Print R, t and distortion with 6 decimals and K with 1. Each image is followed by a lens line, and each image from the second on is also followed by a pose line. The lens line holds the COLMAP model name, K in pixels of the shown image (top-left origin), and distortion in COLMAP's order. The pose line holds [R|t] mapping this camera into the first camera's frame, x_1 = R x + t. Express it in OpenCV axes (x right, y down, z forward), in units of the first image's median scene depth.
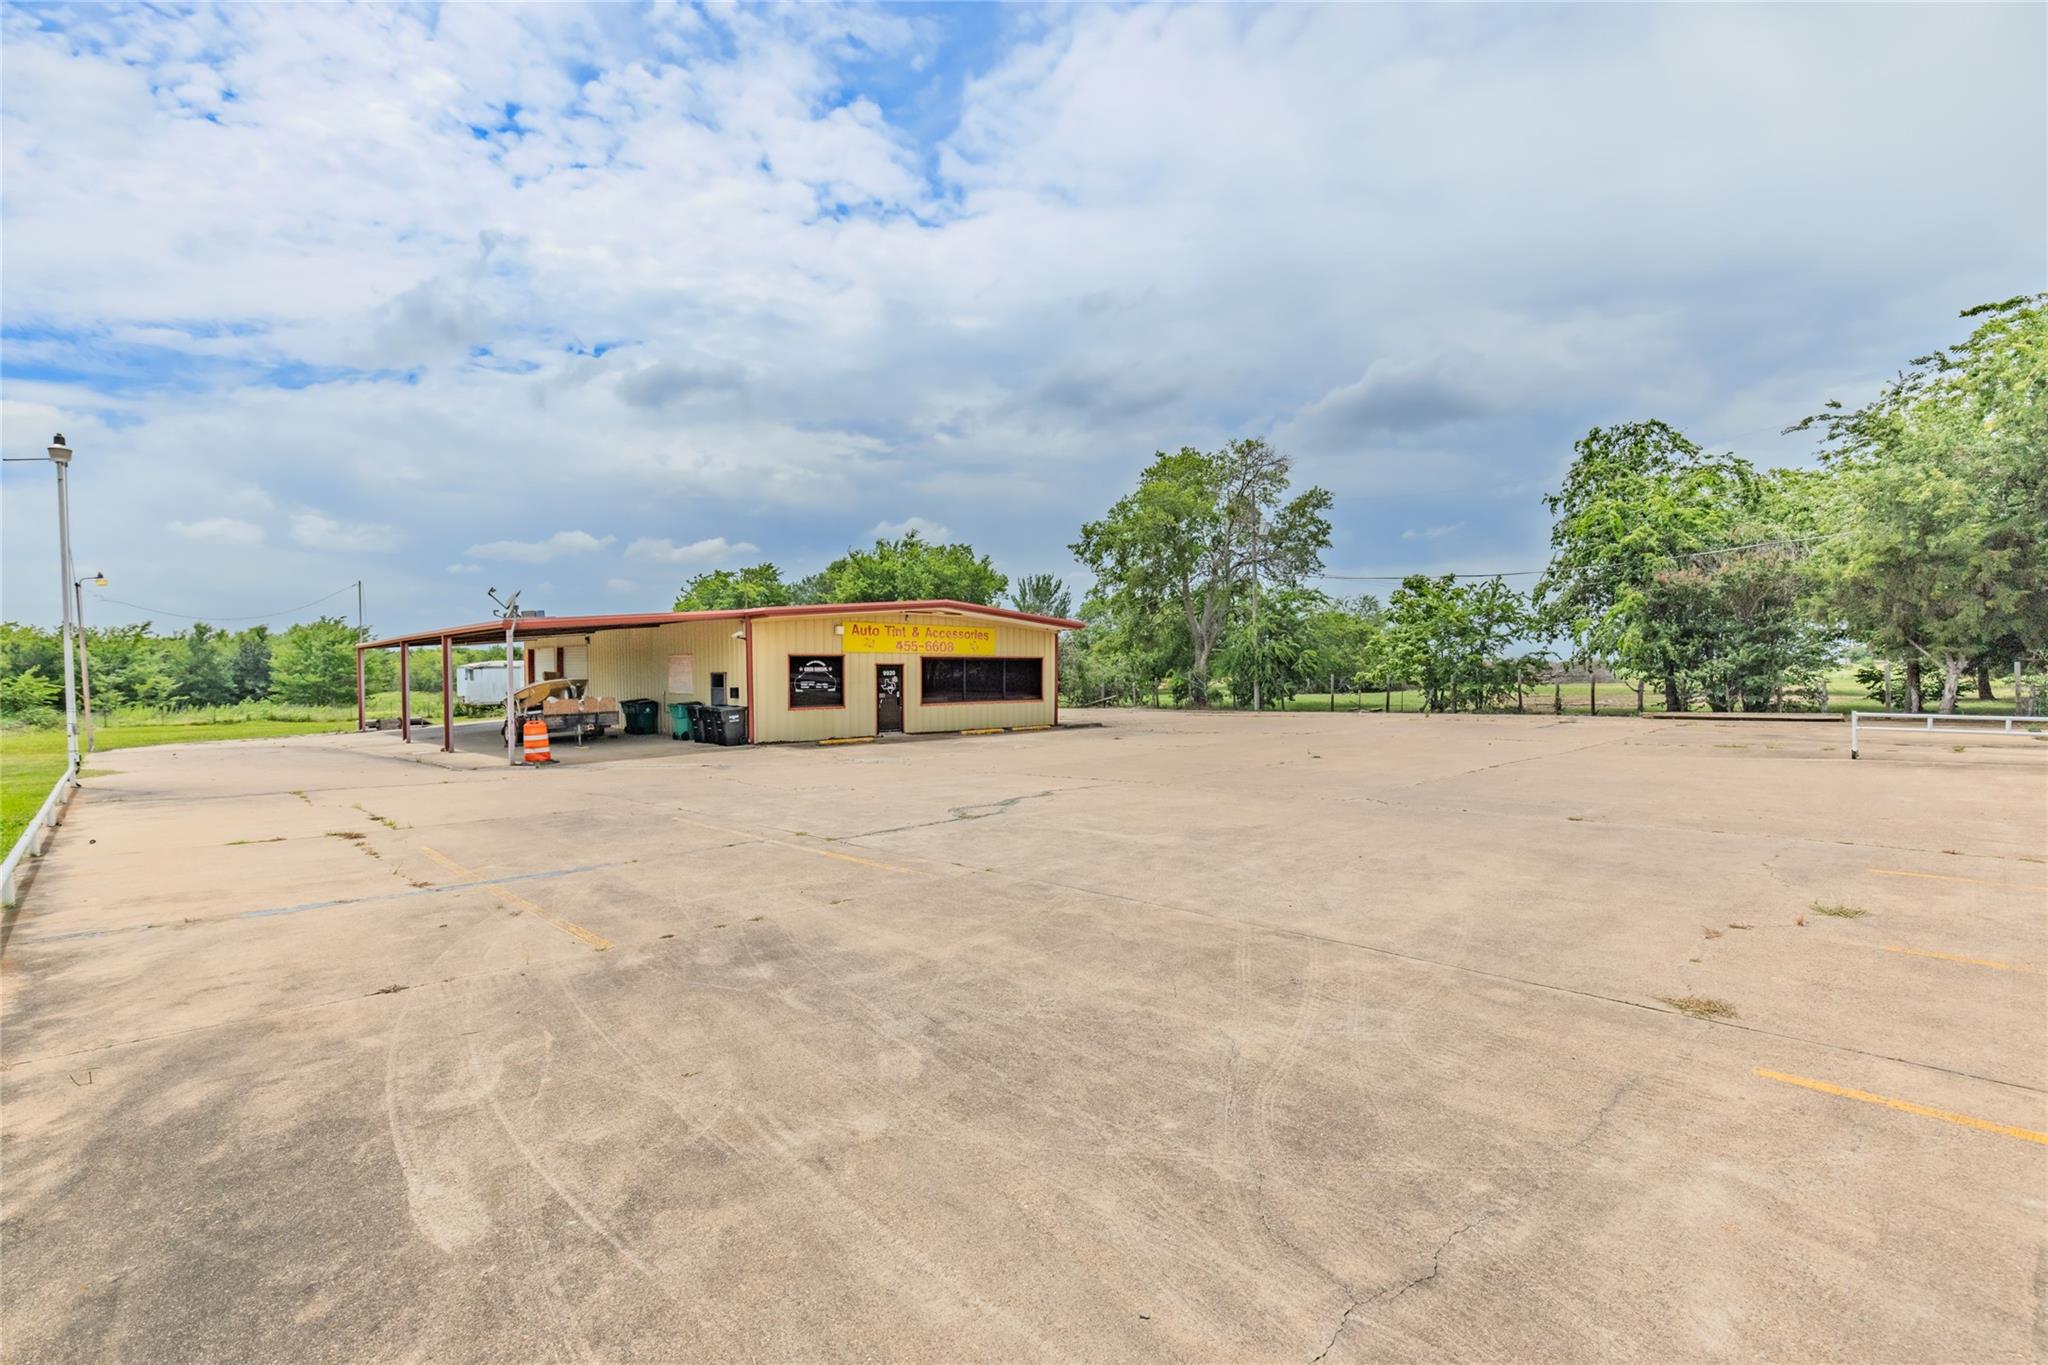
lens RADIAL K [[914.1, 0, 1024.0], [0, 914.1, 682.5], [0, 0, 1]] dist [0.003870, -0.000054]
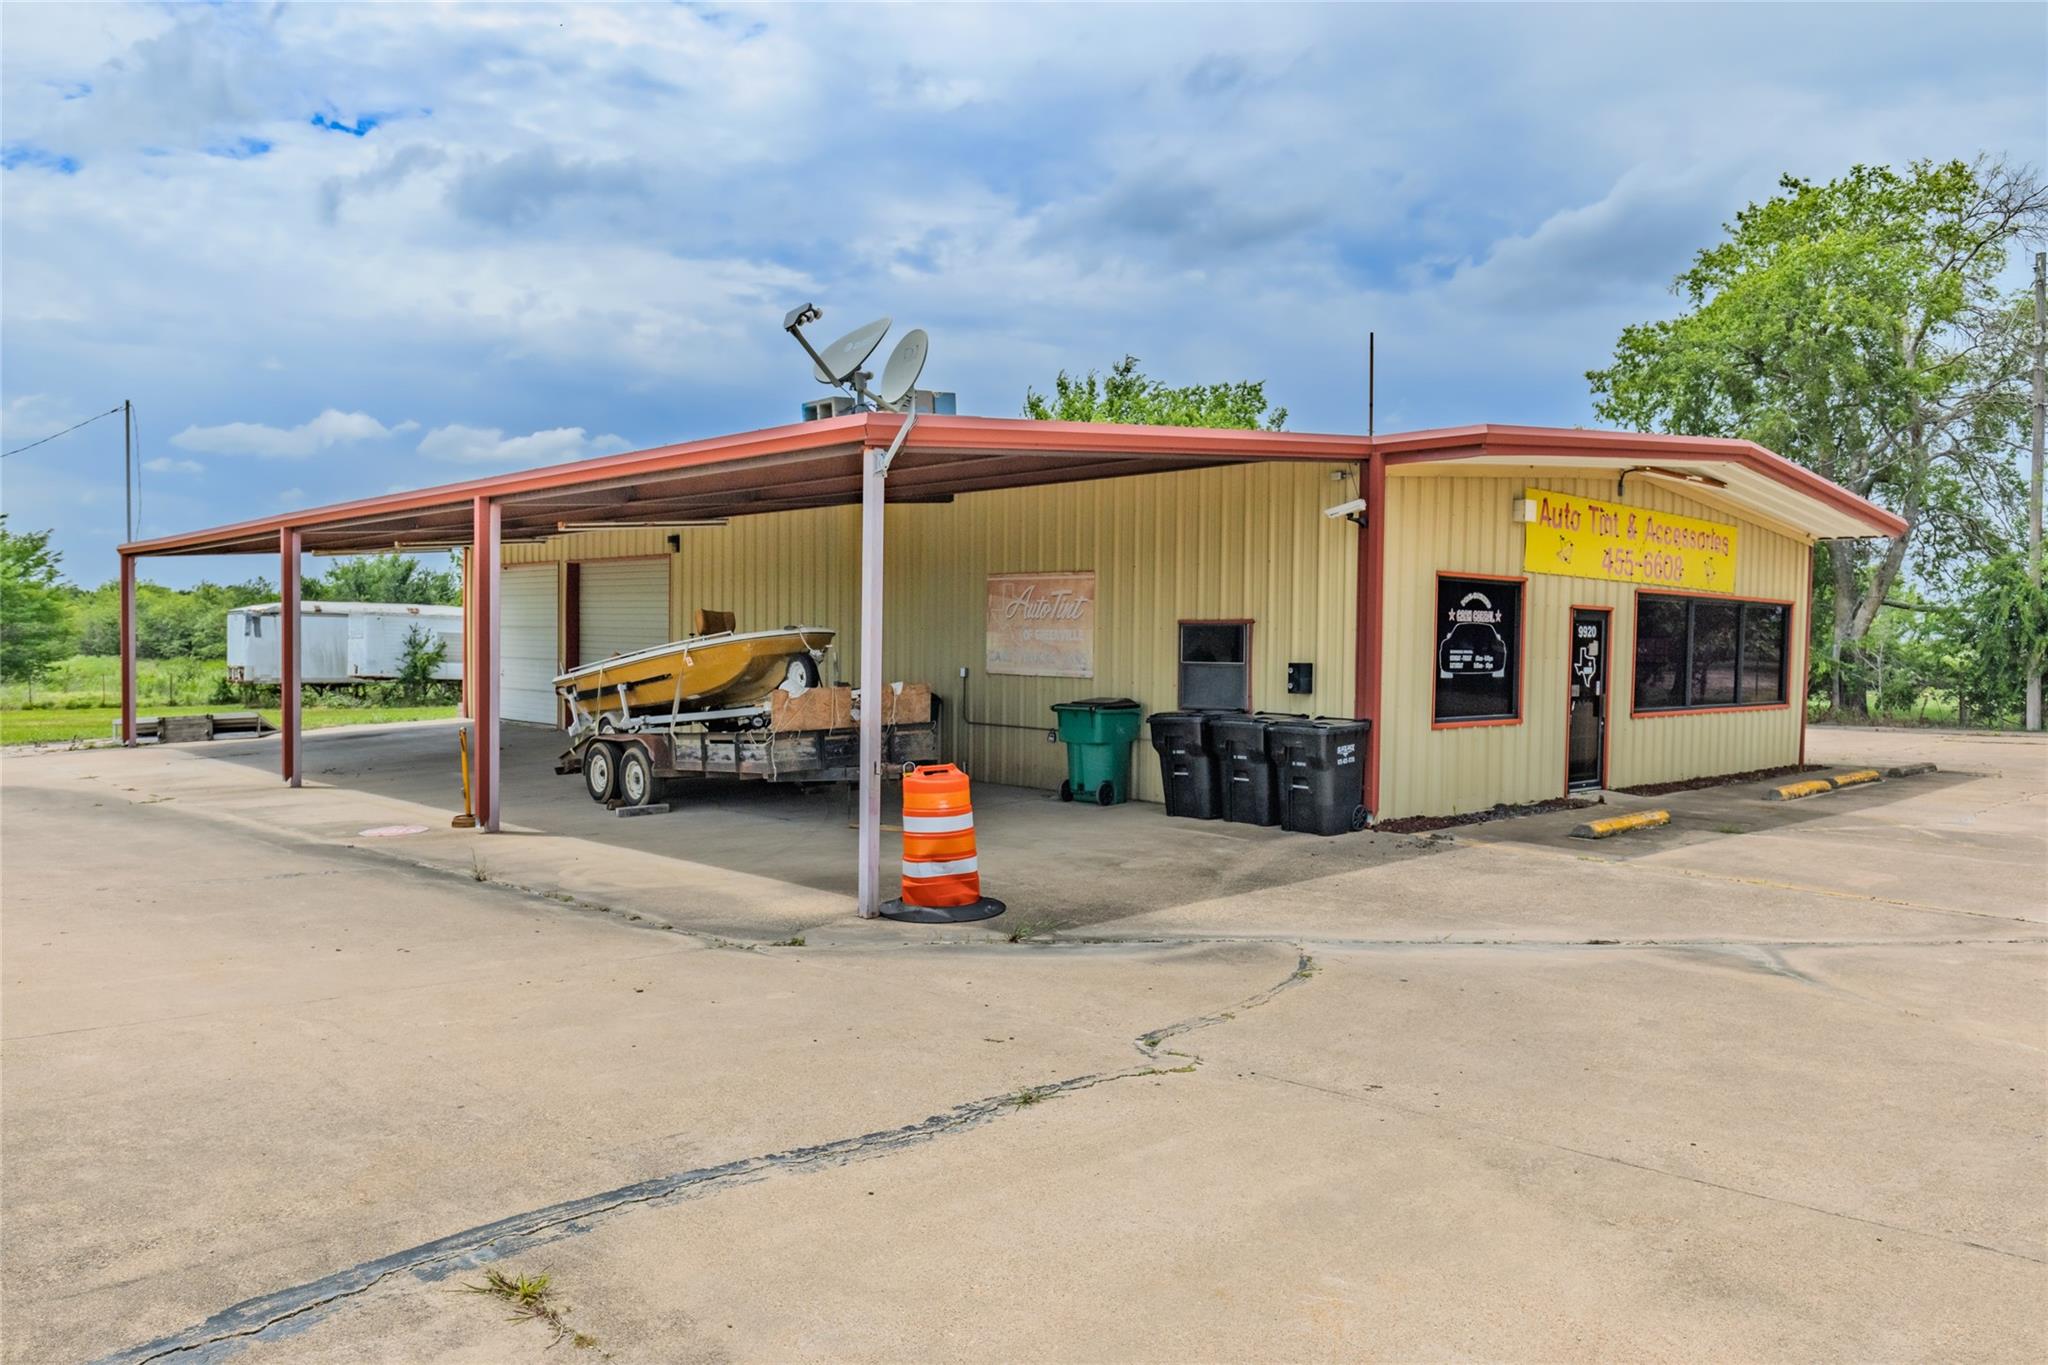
lens RADIAL K [[1427.1, 0, 1024.0], [0, 1427.1, 682.5], [0, 0, 1]] dist [-0.011713, 0.020476]
pose [[0.999821, 0.018660, 0.003138, -0.387765], [-0.018710, 0.999684, 0.016781, 0.005303], [-0.002824, -0.016837, 0.999854, 0.414061]]
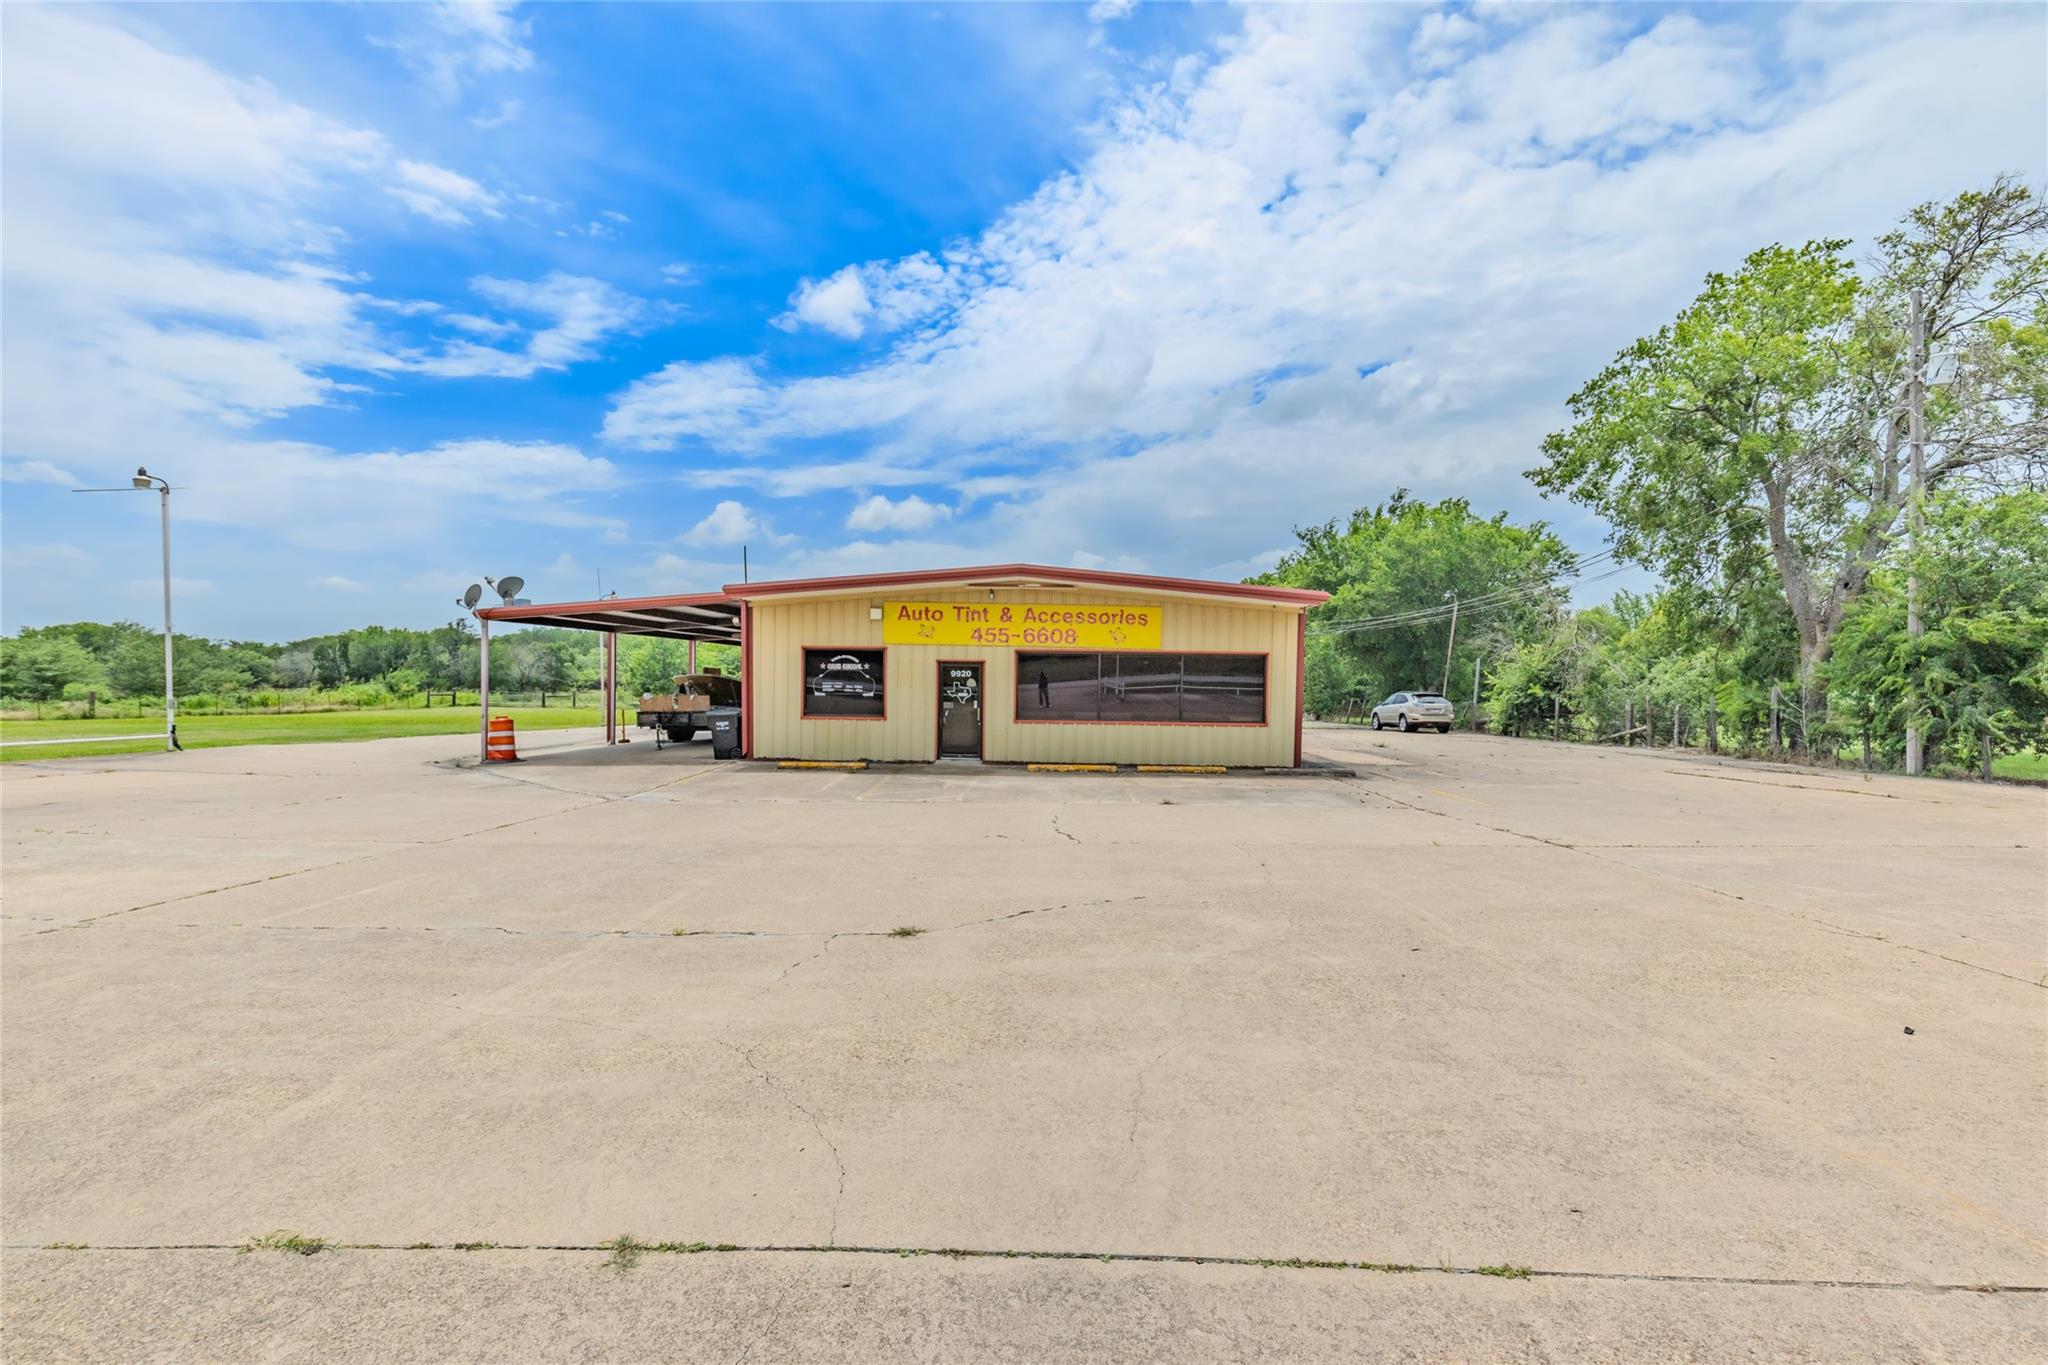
lens RADIAL K [[880.1, 0, 1024.0], [0, 880.1, 682.5], [0, 0, 1]] dist [0.000945, -0.000346]
pose [[0.704852, 0.023916, -0.708951, 0.370297], [-0.026703, 0.999618, 0.007173, -0.009984], [0.708851, 0.013875, 0.705221, 0.565302]]
